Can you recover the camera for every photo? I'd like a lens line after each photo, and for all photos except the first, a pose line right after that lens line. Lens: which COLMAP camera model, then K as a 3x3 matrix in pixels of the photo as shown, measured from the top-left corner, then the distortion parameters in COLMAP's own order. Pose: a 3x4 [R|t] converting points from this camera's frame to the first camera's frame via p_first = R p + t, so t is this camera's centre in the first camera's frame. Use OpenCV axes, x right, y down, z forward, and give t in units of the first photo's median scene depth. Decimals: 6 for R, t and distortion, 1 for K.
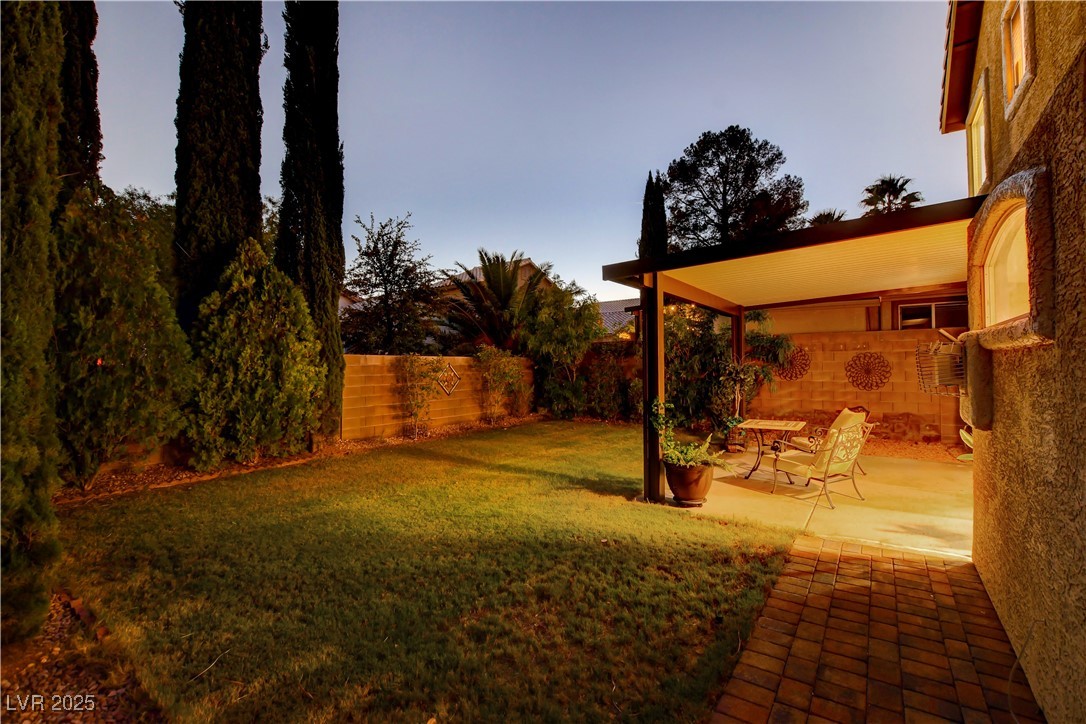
lens RADIAL K [[480.4, 0, 543.0], [0, 480.4, 362.0], [0, 0, 1]] dist [-0.037231, 0.006875]
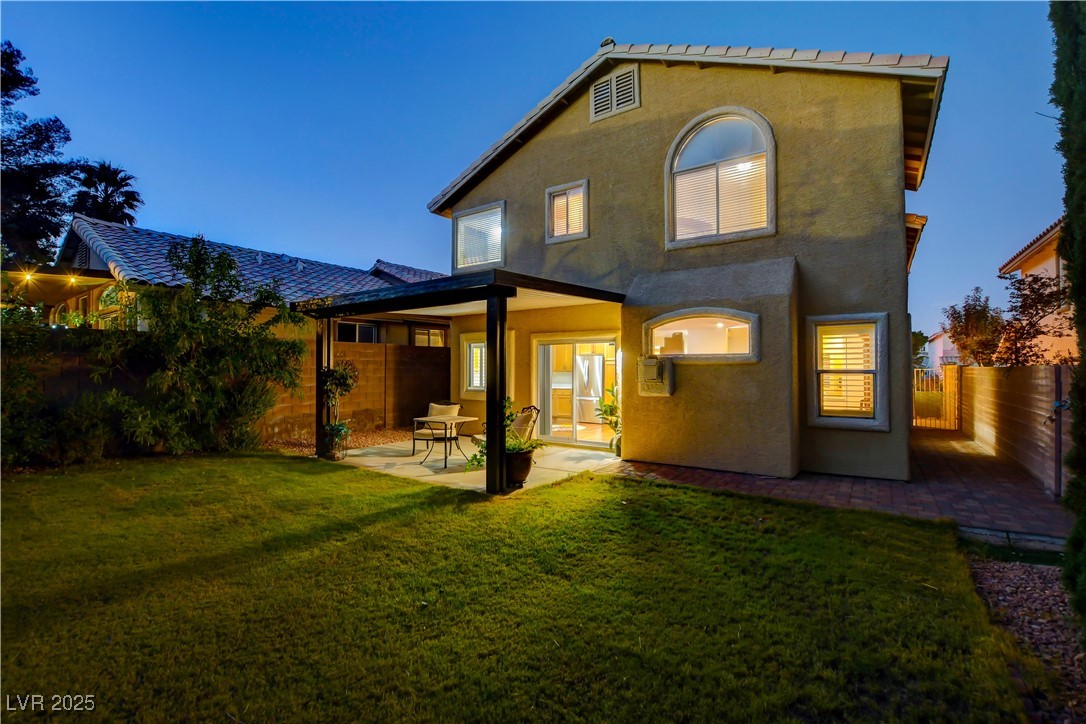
lens RADIAL K [[480.4, 0, 543.0], [0, 480.4, 362.0], [0, 0, 1]] dist [-0.037231, 0.006875]
pose [[-0.009633, 0.024497, 0.999653, -0.498132], [-0.008310, 0.999663, -0.024577, 0.009936], [-0.999919, -0.008544, -0.009427, 0.519456]]
